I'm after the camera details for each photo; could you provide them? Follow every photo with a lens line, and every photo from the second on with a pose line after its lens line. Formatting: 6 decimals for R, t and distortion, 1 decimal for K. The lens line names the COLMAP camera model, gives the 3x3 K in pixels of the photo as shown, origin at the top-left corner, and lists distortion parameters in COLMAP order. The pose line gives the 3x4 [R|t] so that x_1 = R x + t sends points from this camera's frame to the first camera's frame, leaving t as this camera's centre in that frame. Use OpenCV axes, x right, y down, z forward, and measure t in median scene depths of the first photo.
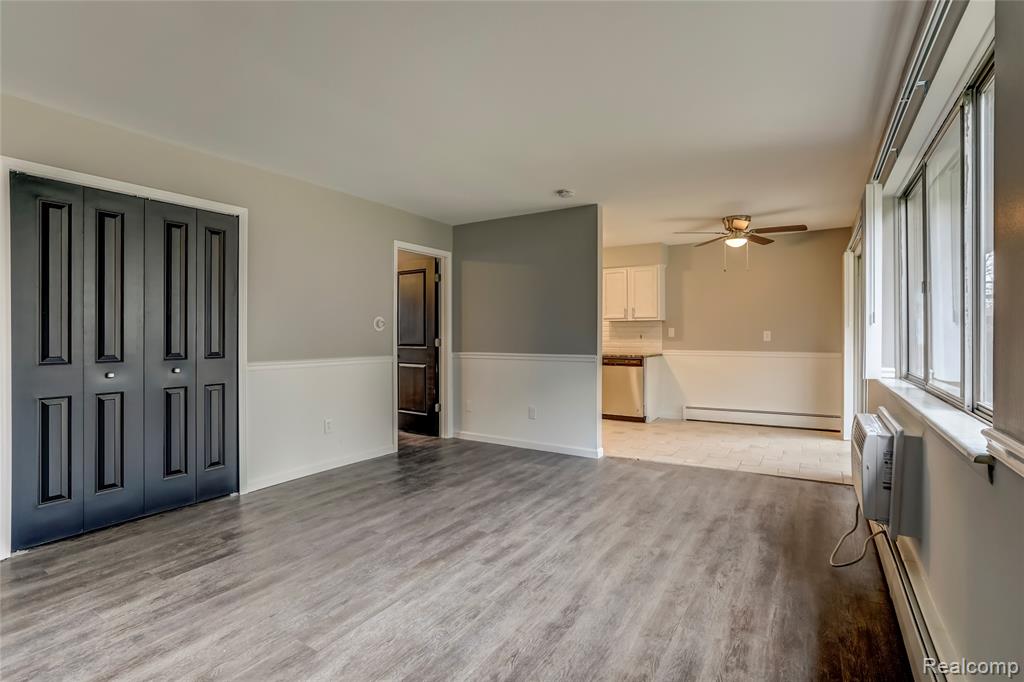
lens RADIAL K [[486.7, 0, 513.4], [0, 486.7, 335.6], [0, 0, 1]] dist [-0.024571, 0.014488]
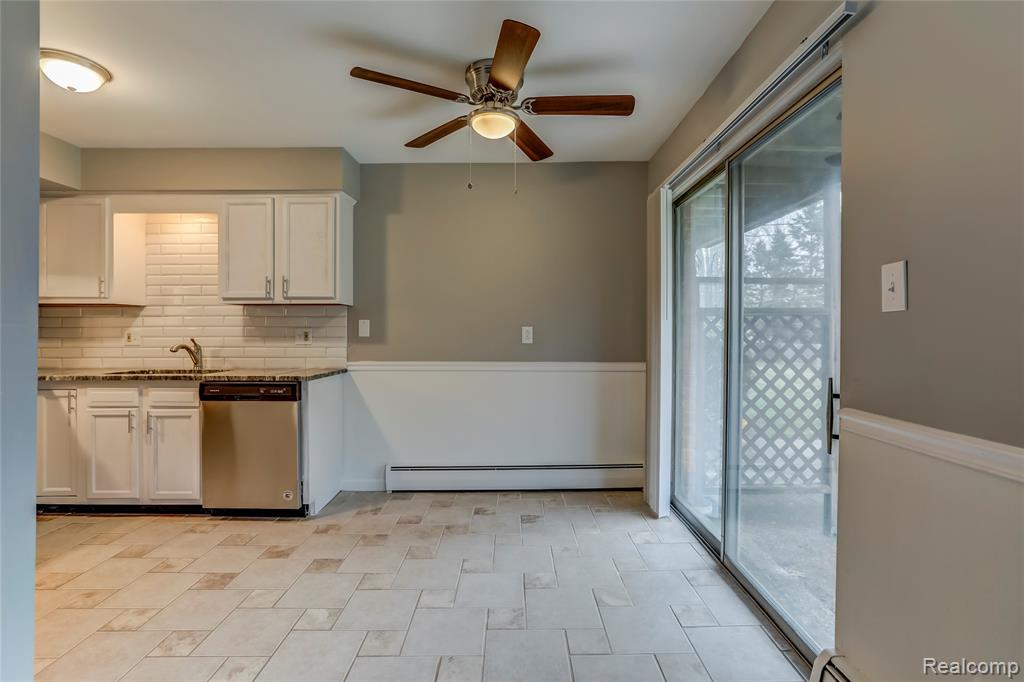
lens RADIAL K [[486.7, 0, 513.4], [0, 486.7, 335.6], [0, 0, 1]] dist [-0.024571, 0.014488]
pose [[0.847761, -0.001817, 0.530375, 0.384025], [-0.002567, 0.999968, 0.007528, -0.005578], [-0.530372, -0.007743, 0.847730, 0.981660]]
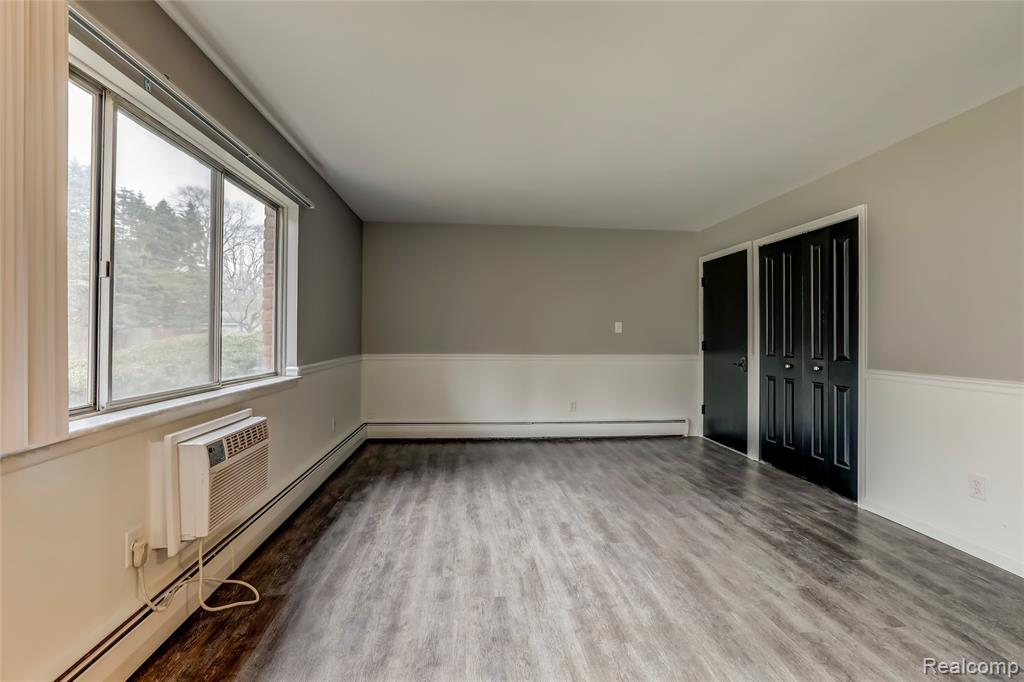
lens RADIAL K [[486.7, 0, 513.4], [0, 486.7, 335.6], [0, 0, 1]] dist [-0.024571, 0.014488]
pose [[-0.794037, -0.004890, -0.607850, 0.618531], [-0.006897, 0.999976, 0.000966, -0.005957], [0.607831, 0.004960, -0.794051, 1.477211]]
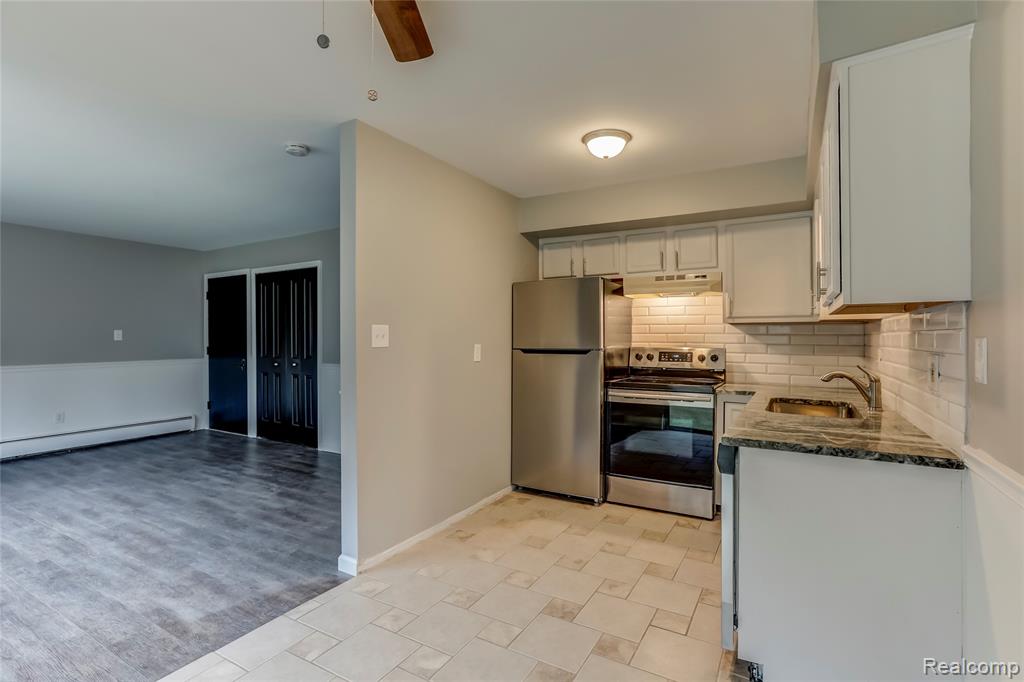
lens RADIAL K [[486.7, 0, 513.4], [0, 486.7, 335.6], [0, 0, 1]] dist [-0.024571, 0.014488]
pose [[0.030593, -0.001528, -0.999531, 1.094723], [-0.000432, 0.999999, -0.001542, -0.033634], [0.999532, 0.000479, 0.030592, 1.731366]]
